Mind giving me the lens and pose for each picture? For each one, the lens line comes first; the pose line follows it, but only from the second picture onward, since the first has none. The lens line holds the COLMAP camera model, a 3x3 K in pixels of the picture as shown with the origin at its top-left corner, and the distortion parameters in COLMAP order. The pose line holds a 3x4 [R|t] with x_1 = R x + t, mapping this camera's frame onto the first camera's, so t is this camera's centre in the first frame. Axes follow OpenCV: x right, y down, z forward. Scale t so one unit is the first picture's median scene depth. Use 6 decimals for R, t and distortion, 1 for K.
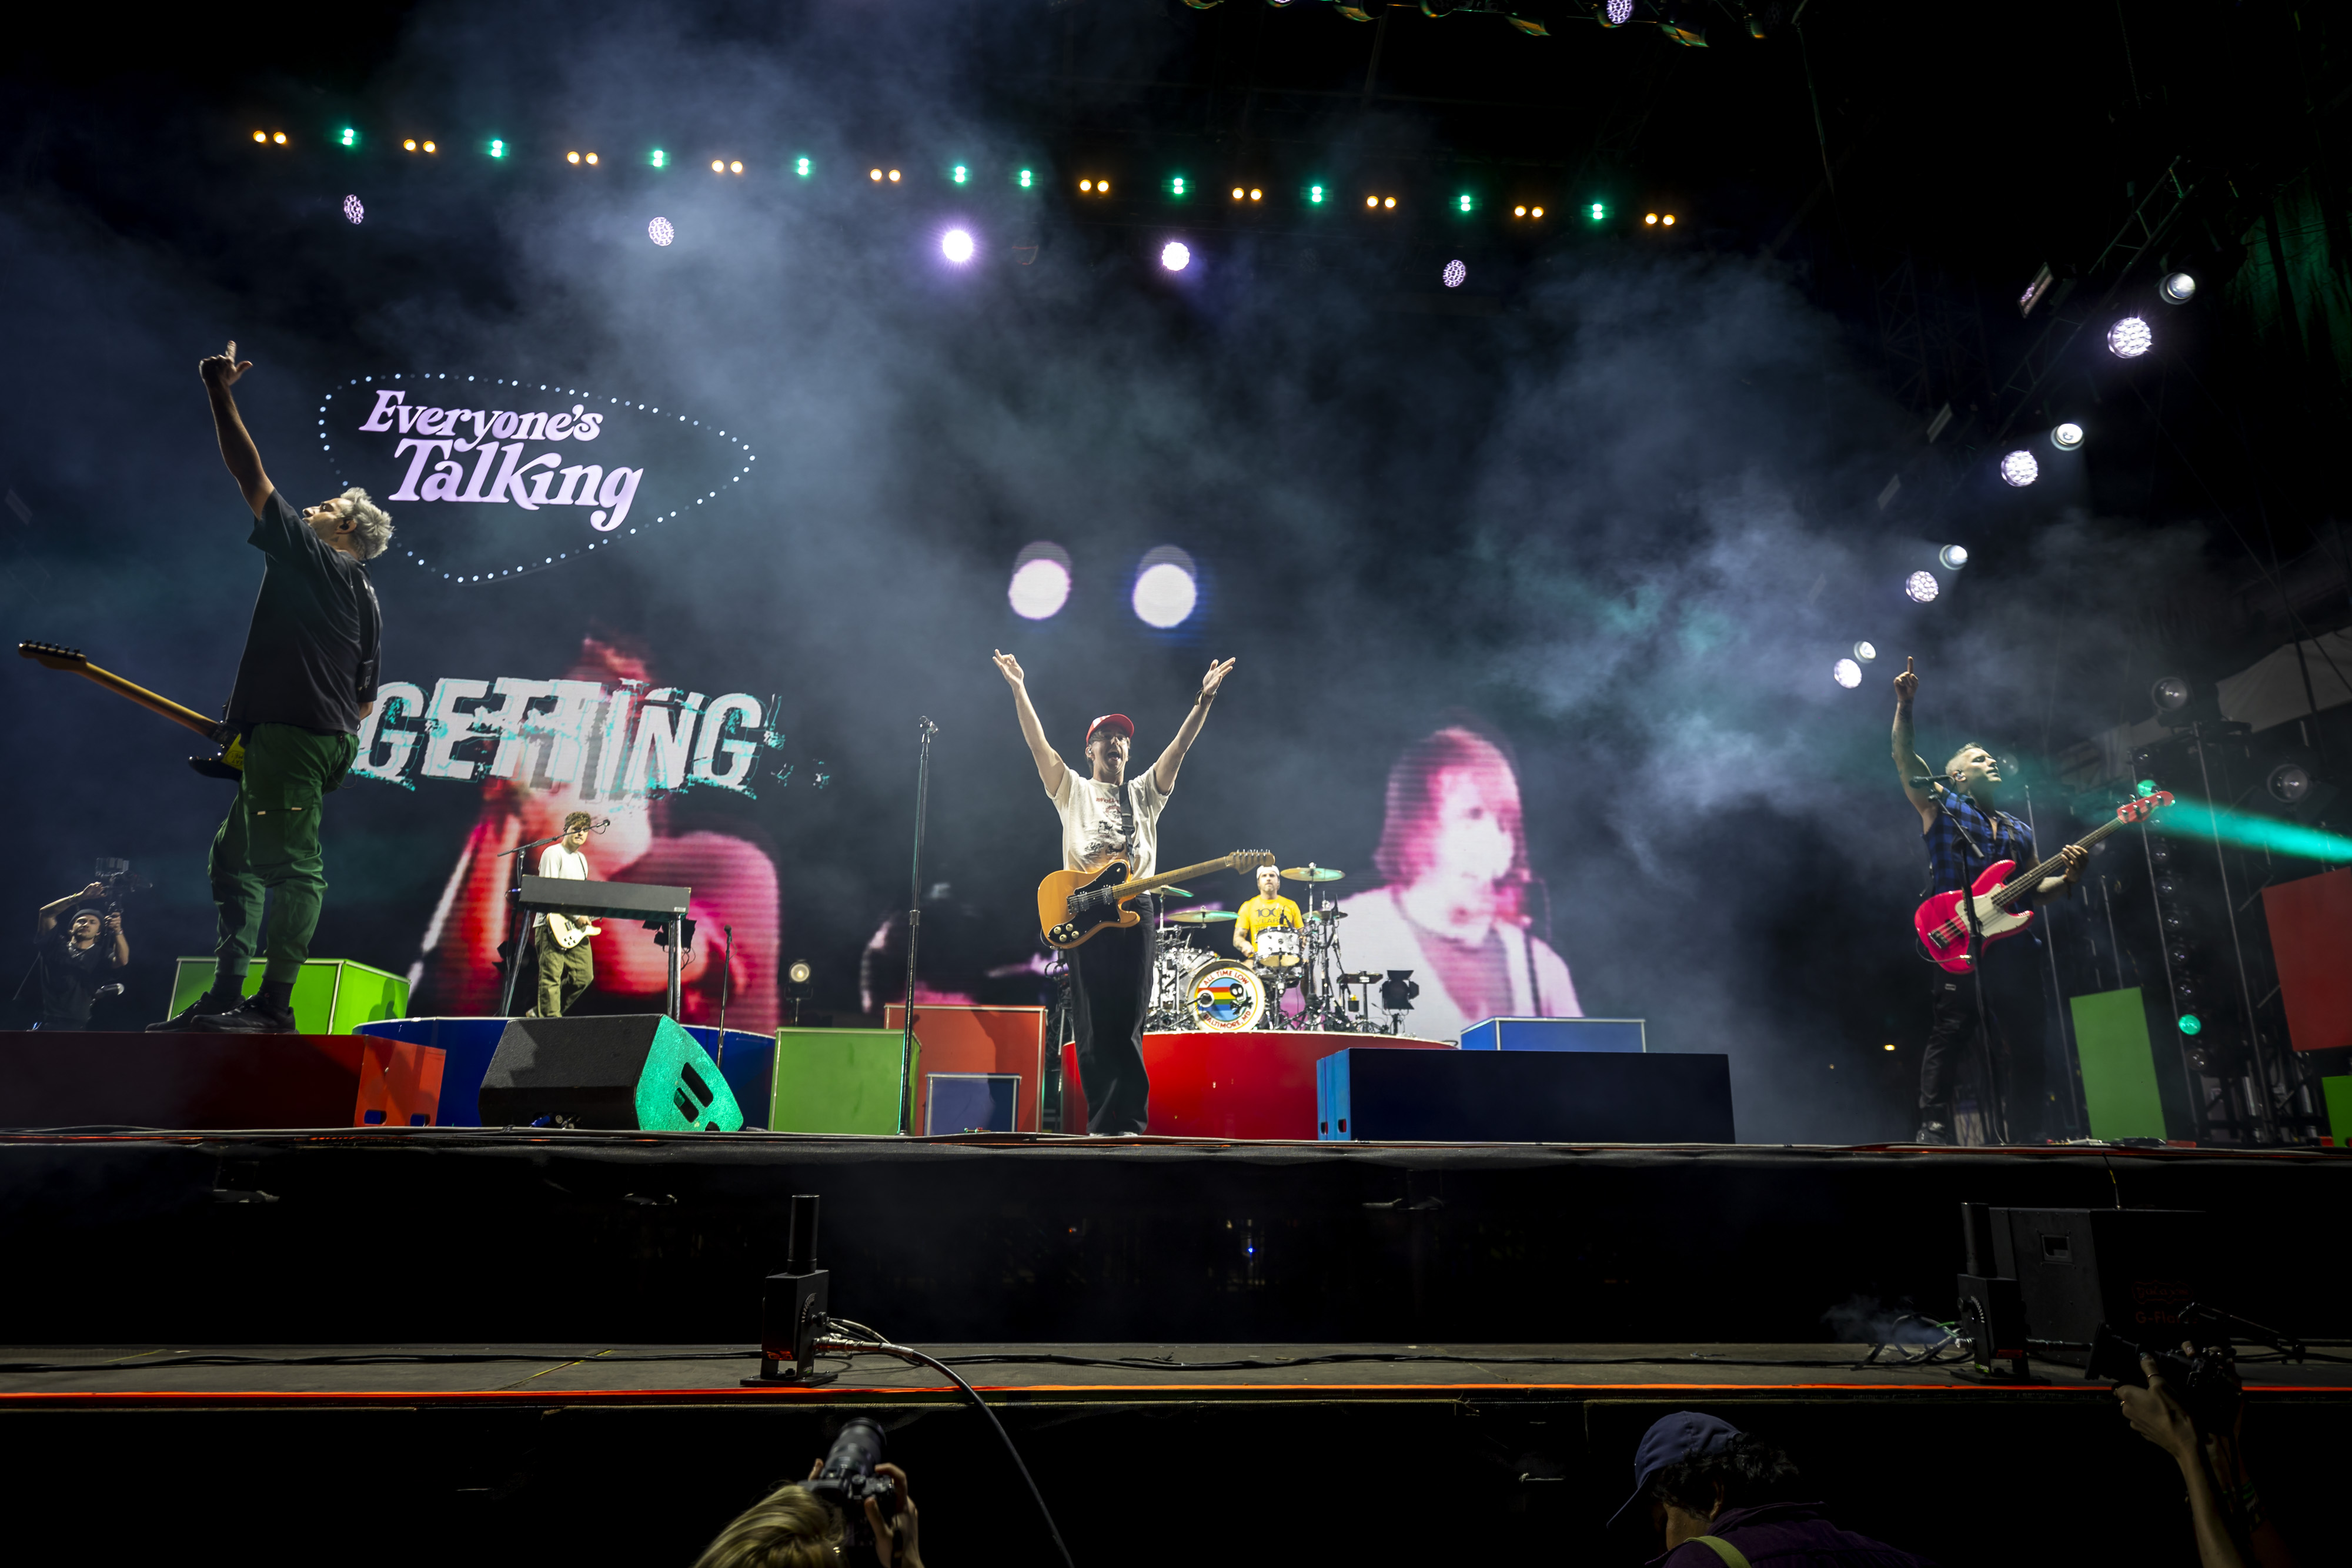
lens RADIAL K [[1628.8, 0, 1178.1], [0, 1628.8, 716.0], [0, 0, 1]] dist [0.001544, 0.000582]
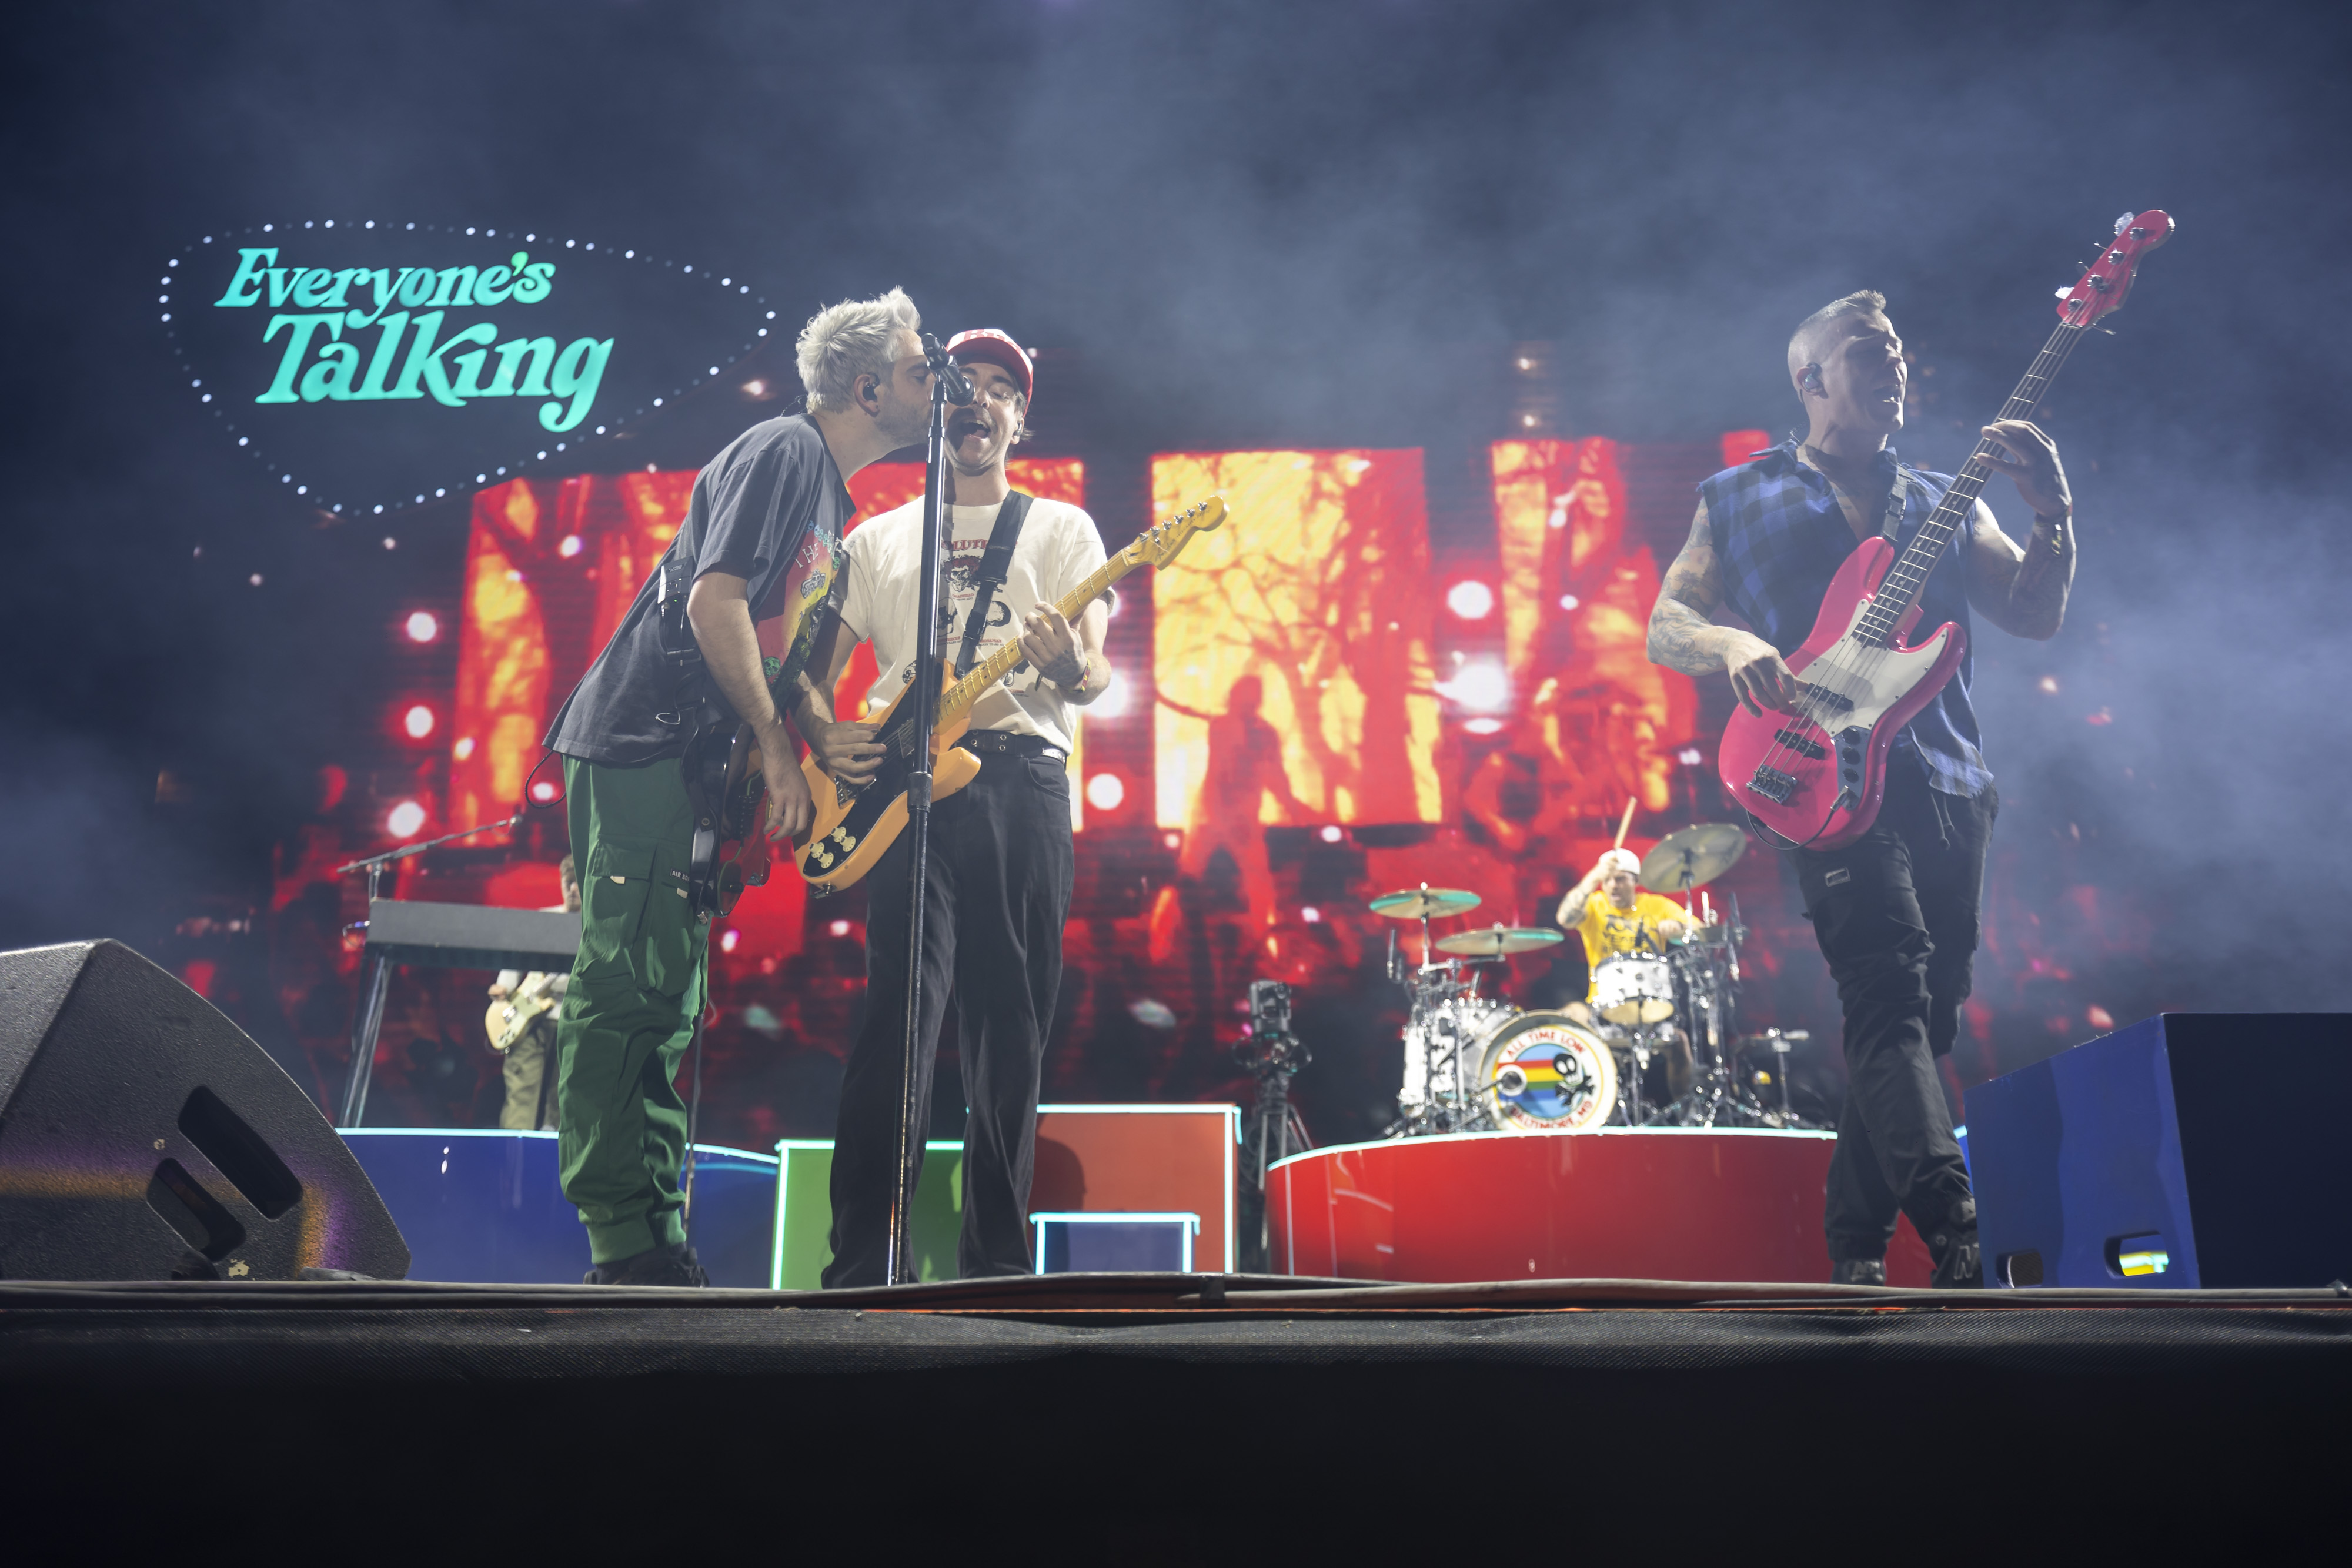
lens RADIAL K [[1889.5, 0, 1176.0], [0, 1889.5, 784.0], [0, 0, 1]] dist [-0.002886, -0.001944]
pose [[0.993589, -0.040400, -0.105585, -0.020861], [0.037030, 0.998746, -0.033690, 0.068783], [0.106814, 0.029565, 0.993839, 0.252589]]
